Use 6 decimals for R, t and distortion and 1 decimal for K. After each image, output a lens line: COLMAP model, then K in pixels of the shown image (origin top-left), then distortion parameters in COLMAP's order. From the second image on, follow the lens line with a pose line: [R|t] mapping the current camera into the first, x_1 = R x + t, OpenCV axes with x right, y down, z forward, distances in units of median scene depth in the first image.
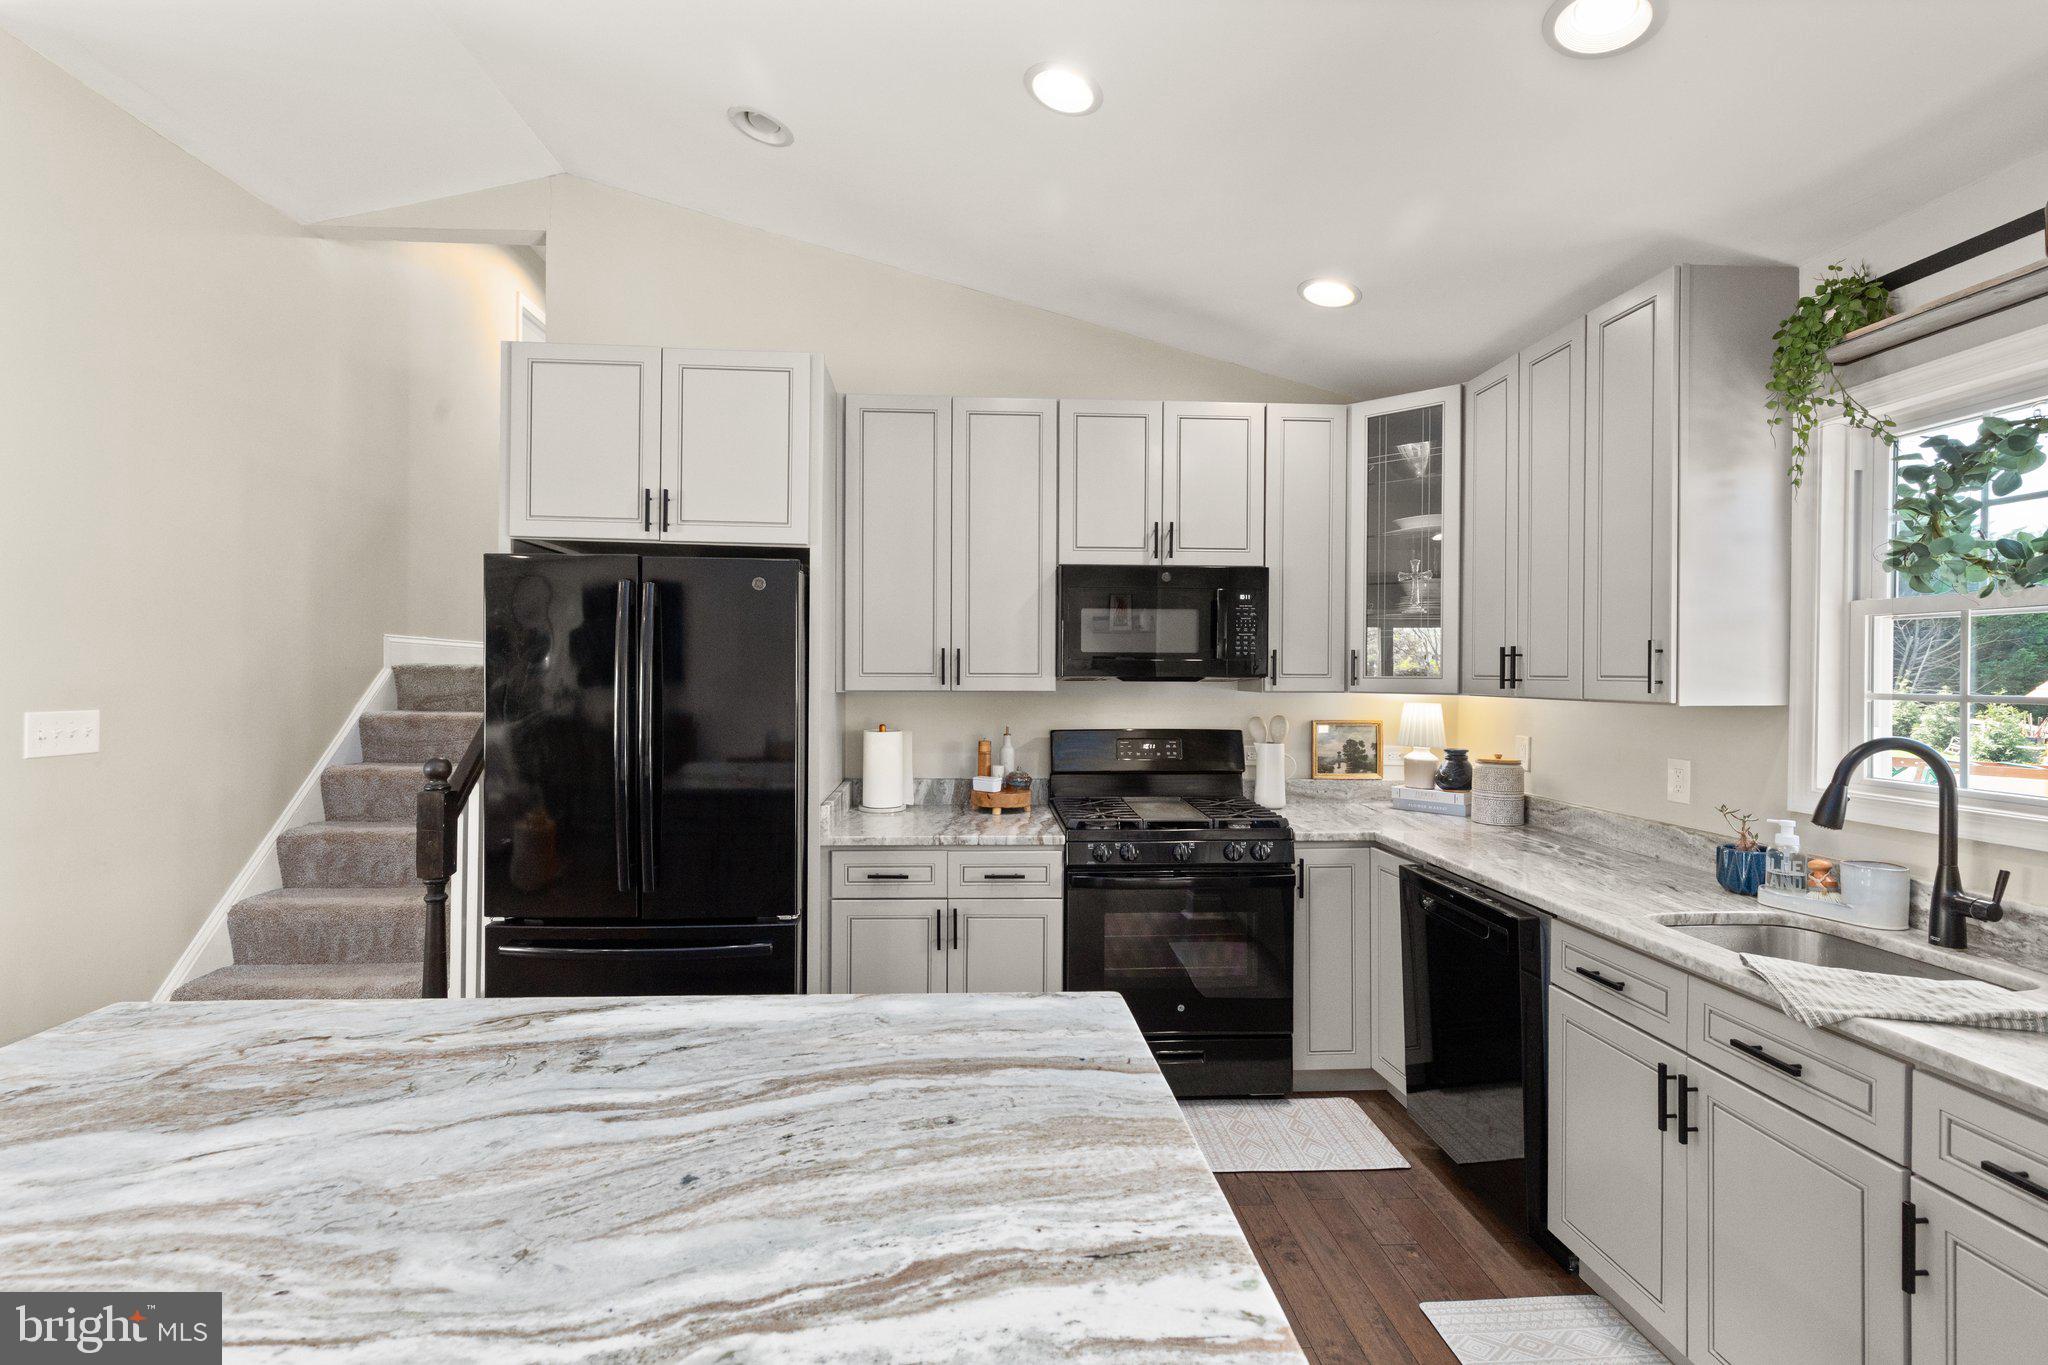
lens RADIAL K [[932.1, 0, 1011.2], [0, 932.1, 675.6], [0, 0, 1]] dist [0.007360, -0.000875]
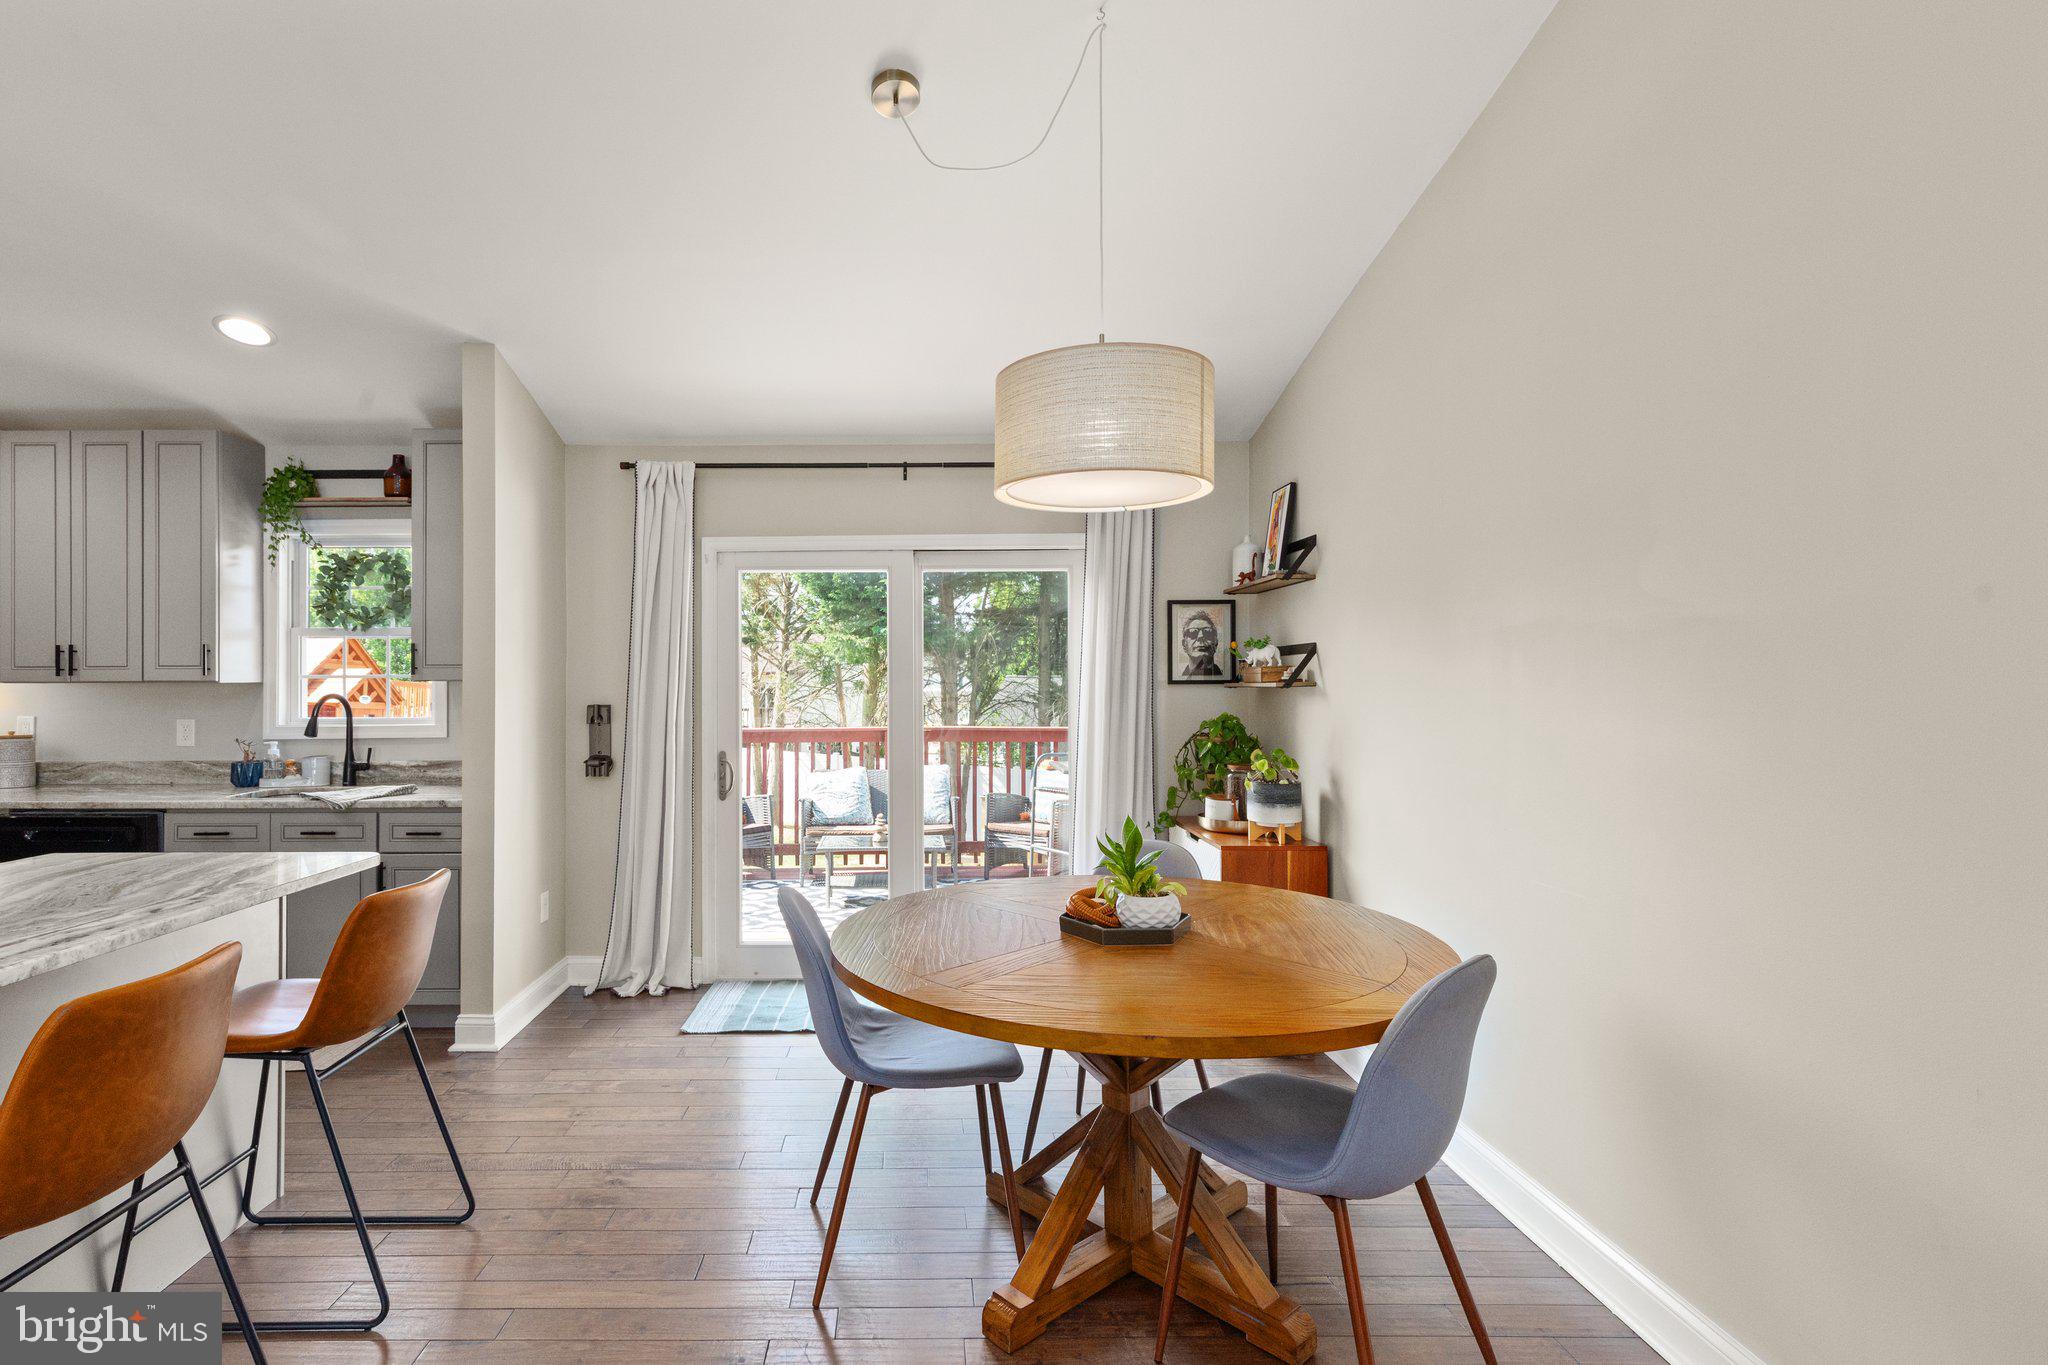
lens RADIAL K [[977.5, 0, 911.0], [0, 977.5, 680.0], [0, 0, 1]] dist [0.001916, -0.001611]
pose [[0.069195, -0.002026, 0.997601, -1.595480], [0.007906, 0.999968, 0.001482, 0.054442], [-0.997572, 0.007784, 0.069209, -0.644377]]
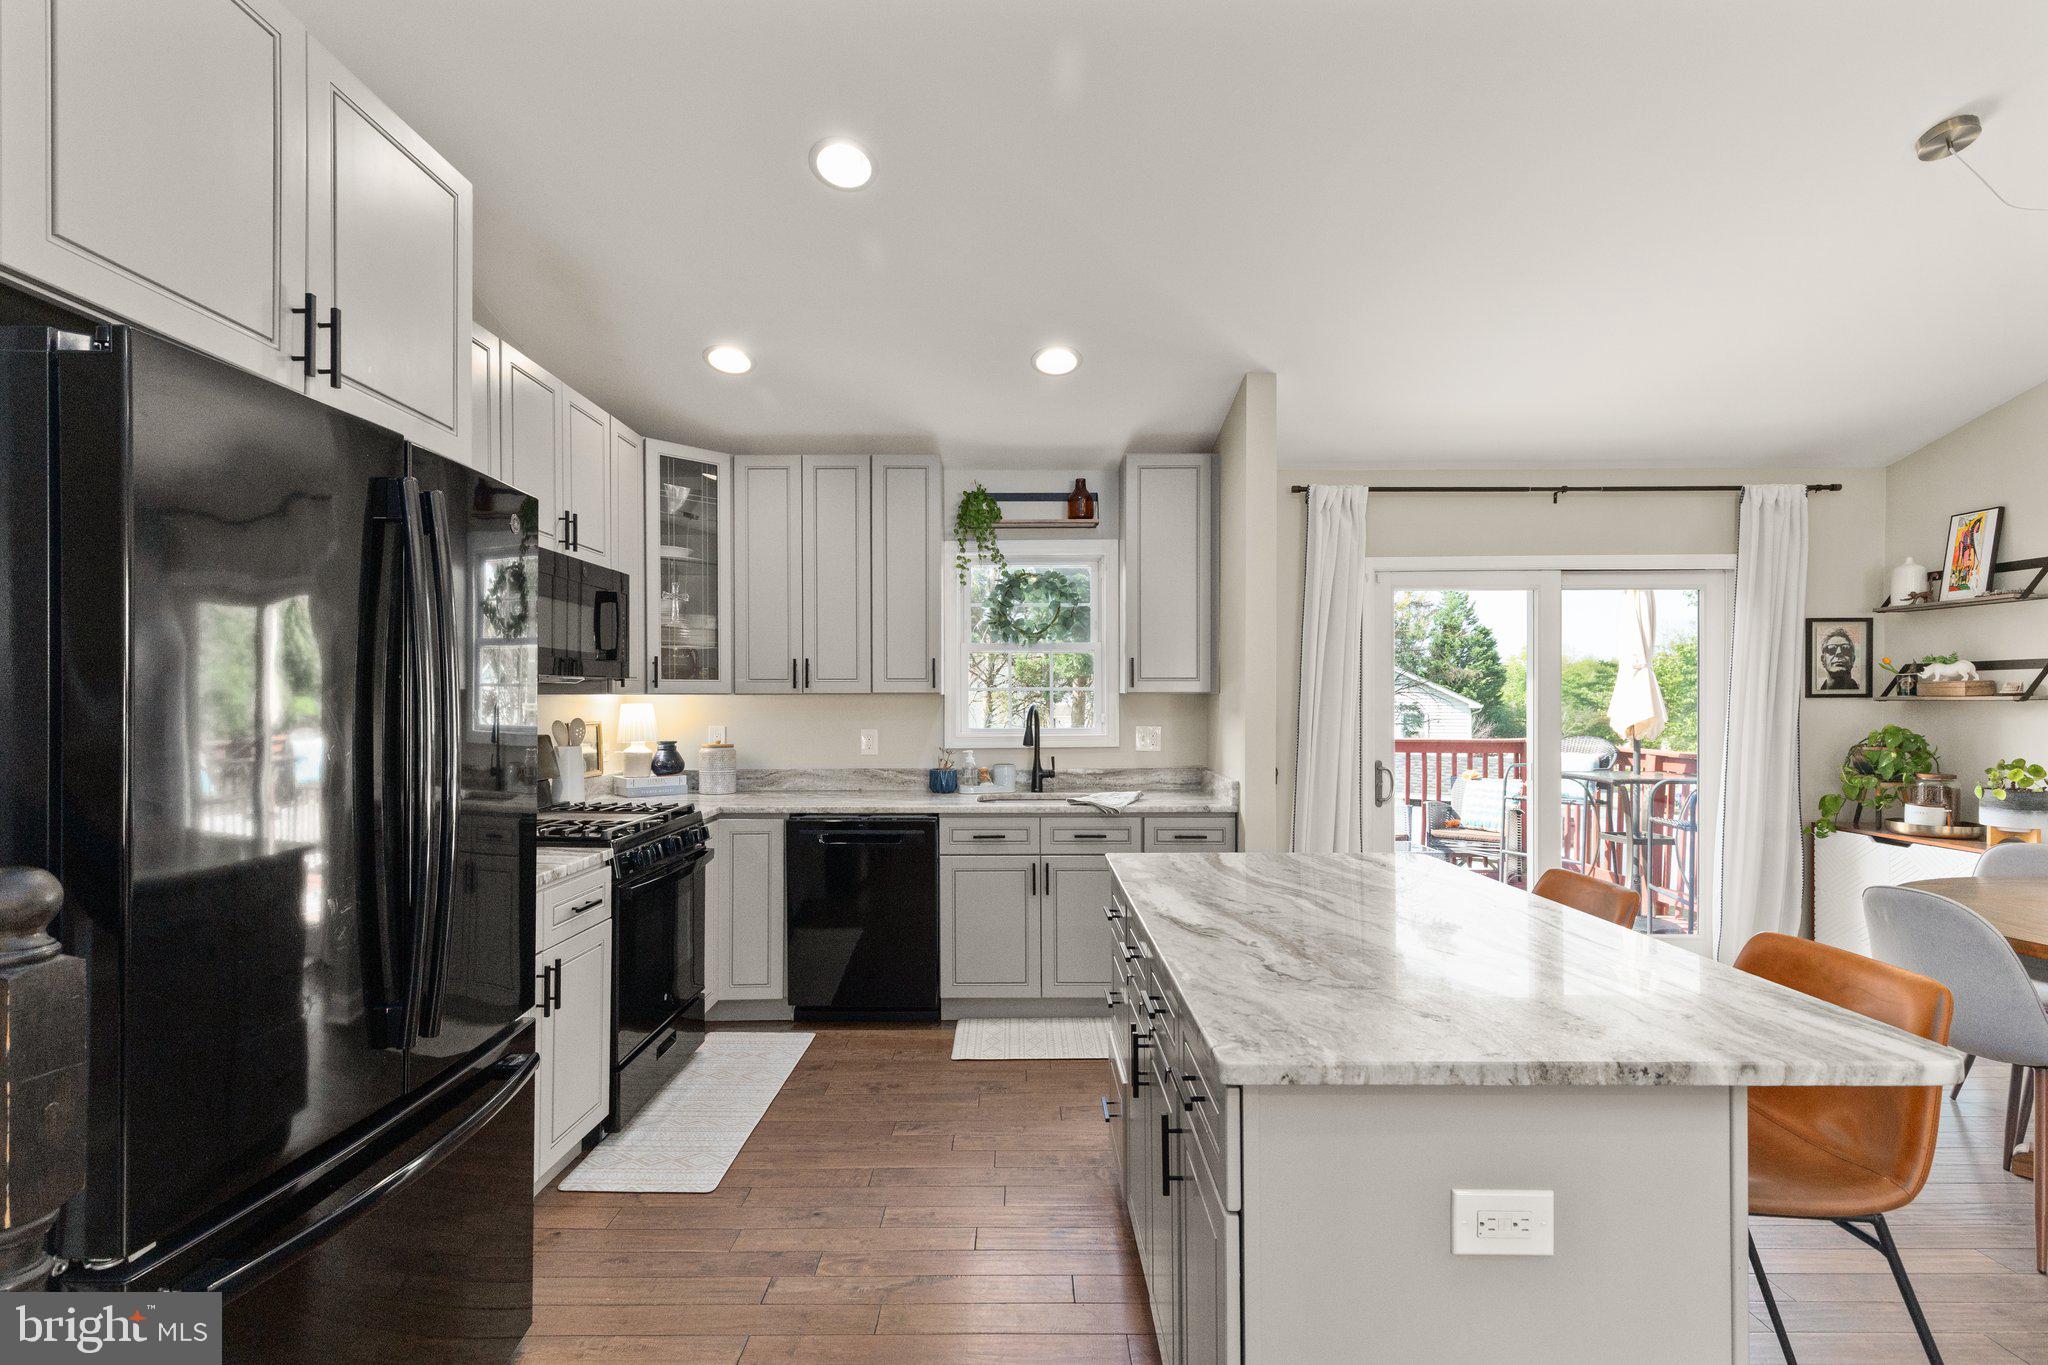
lens RADIAL K [[932.1, 0, 1027.3], [0, 932.1, 708.6], [0, 0, 1]] dist [0.007360, -0.000875]
pose [[0.063974, -0.017074, 0.997806, -1.742558], [0.006181, 0.999841, 0.016713, 0.046838], [-0.997932, 0.005099, 0.064069, 1.124988]]
